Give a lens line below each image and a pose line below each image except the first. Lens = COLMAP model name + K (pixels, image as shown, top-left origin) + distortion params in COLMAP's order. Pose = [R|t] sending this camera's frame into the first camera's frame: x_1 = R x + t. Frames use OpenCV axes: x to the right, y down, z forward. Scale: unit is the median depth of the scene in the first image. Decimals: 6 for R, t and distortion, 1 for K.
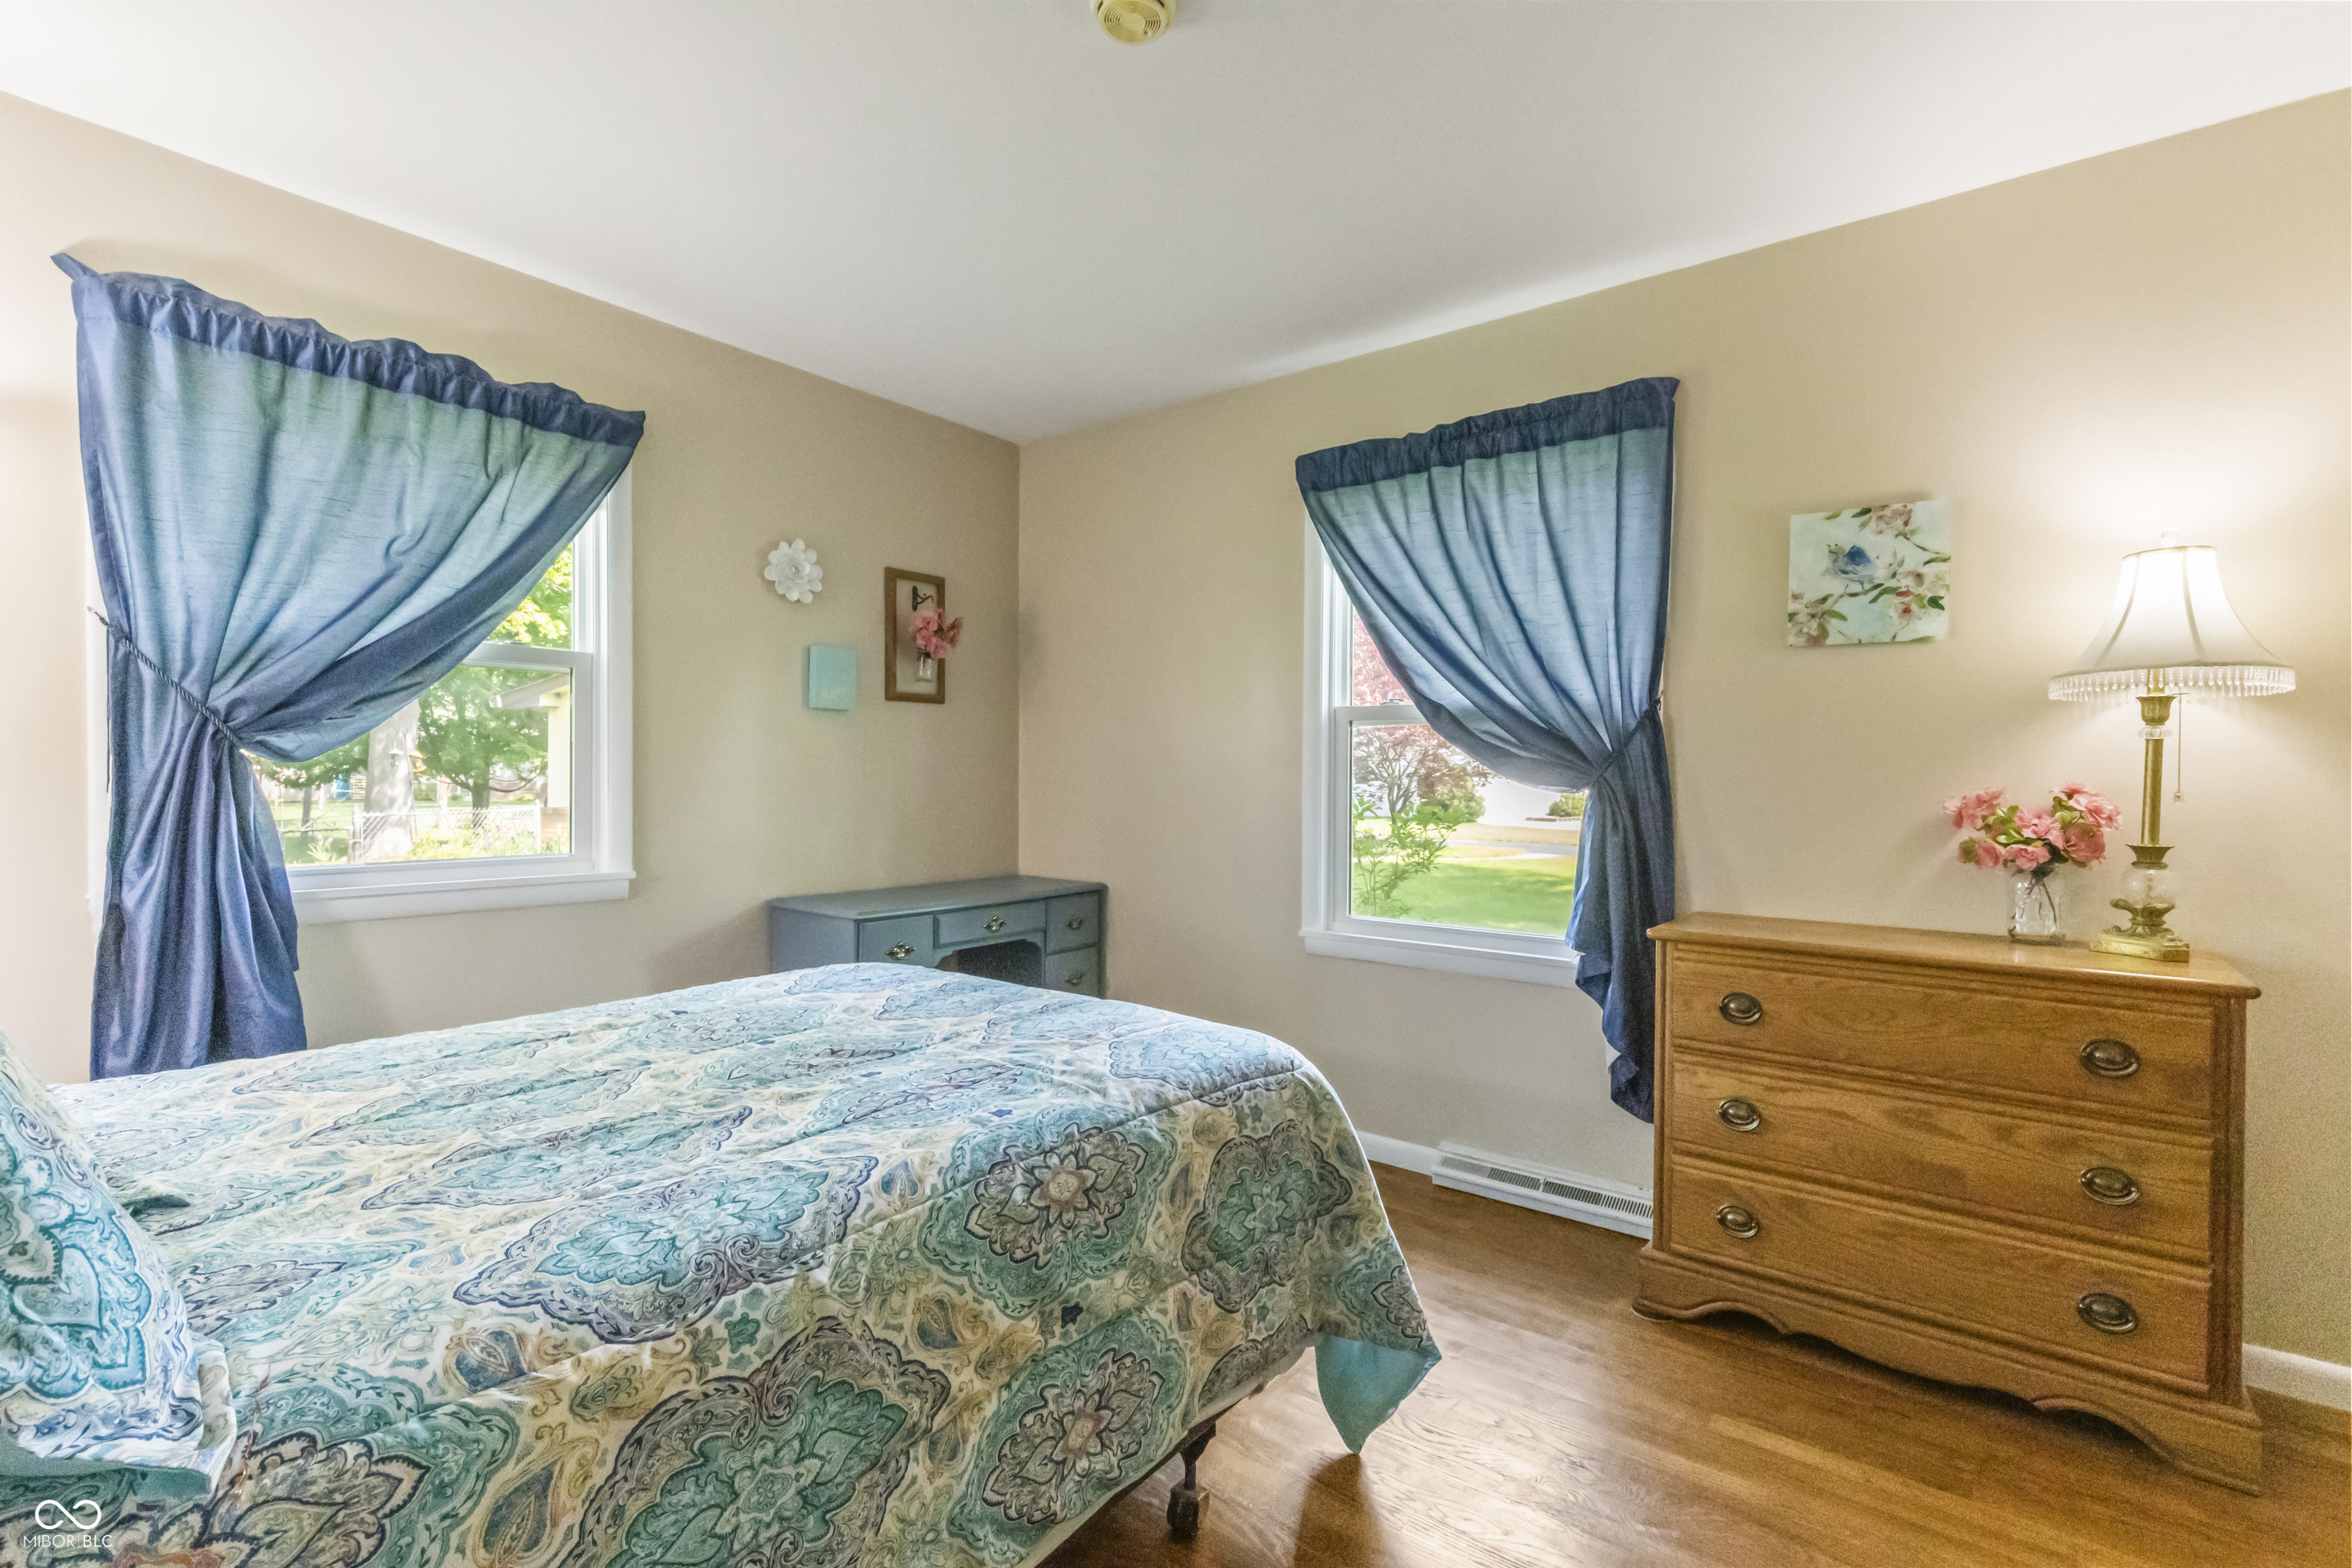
lens RADIAL K [[1061.1, 0, 1184.3], [0, 1061.1, 793.8], [0, 0, 1]] dist [0.001018, -0.000827]
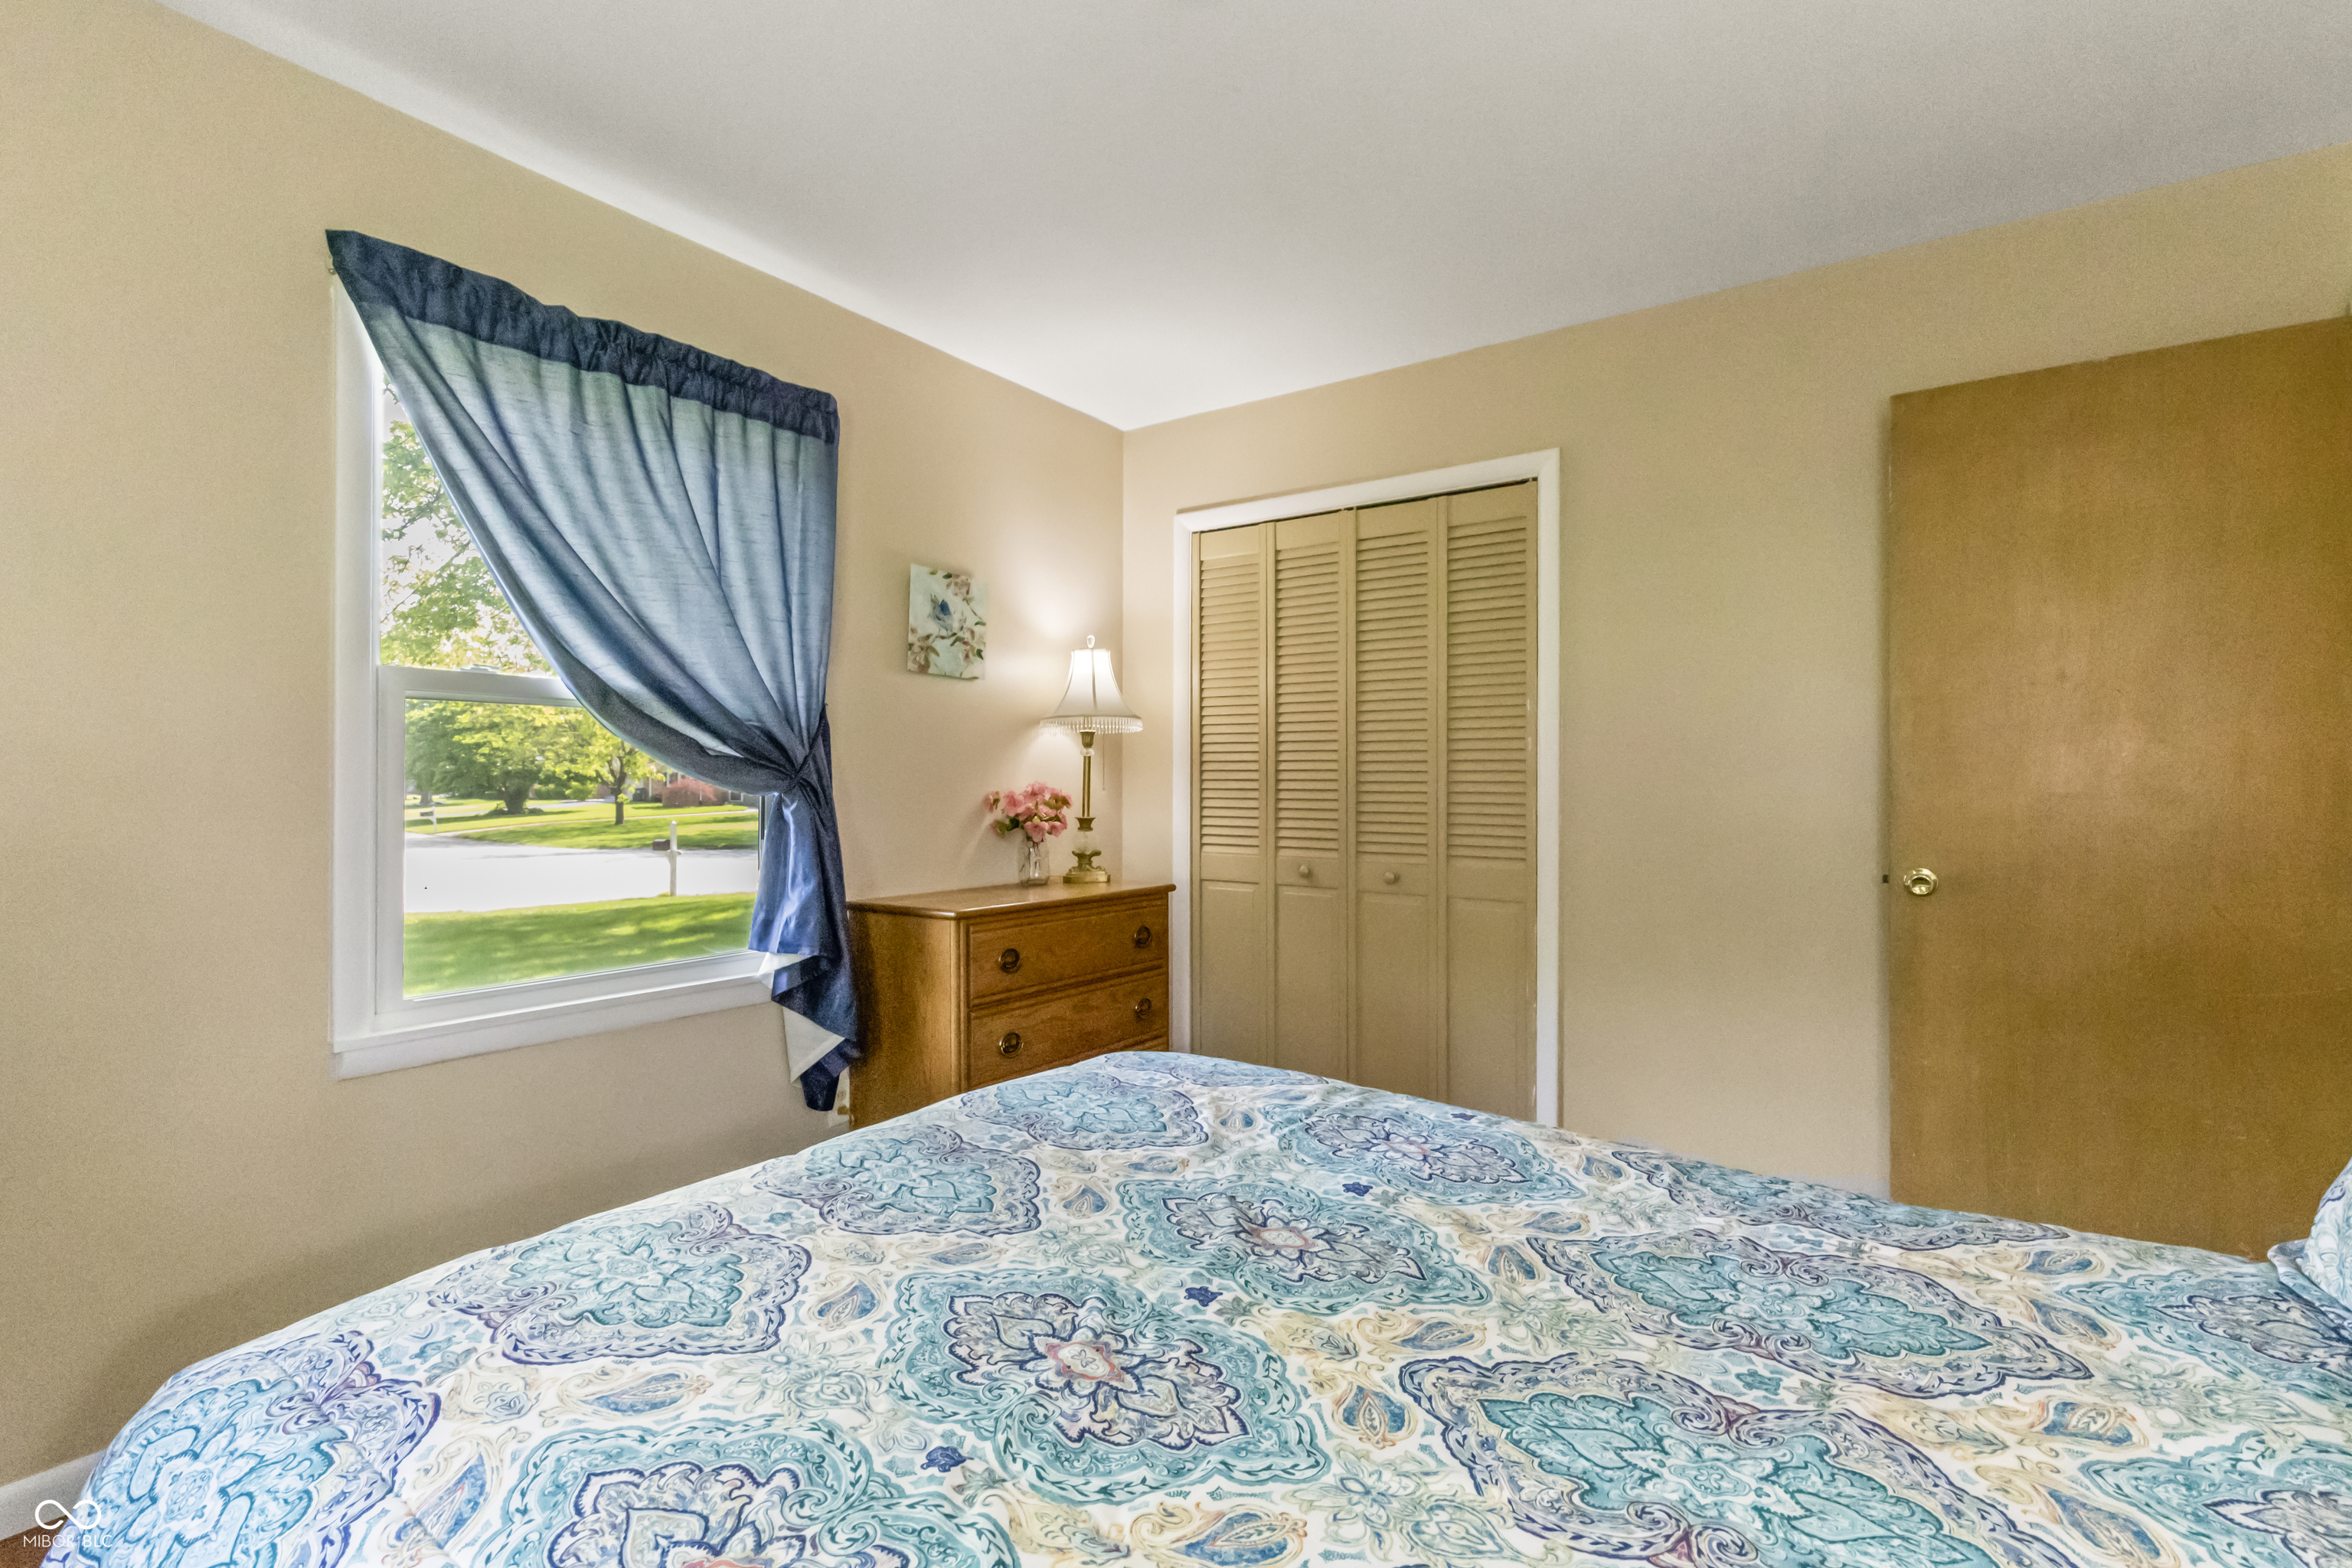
lens RADIAL K [[1078.2, 0, 1176.0], [0, 1078.2, 784.0], [0, 0, 1]] dist [0.000631, 0.000051]
pose [[-0.058637, -0.008660, 0.998242, -0.703668], [0.012275, 0.999881, 0.009395, -0.017210], [-0.998204, 0.012804, -0.058523, 0.794236]]
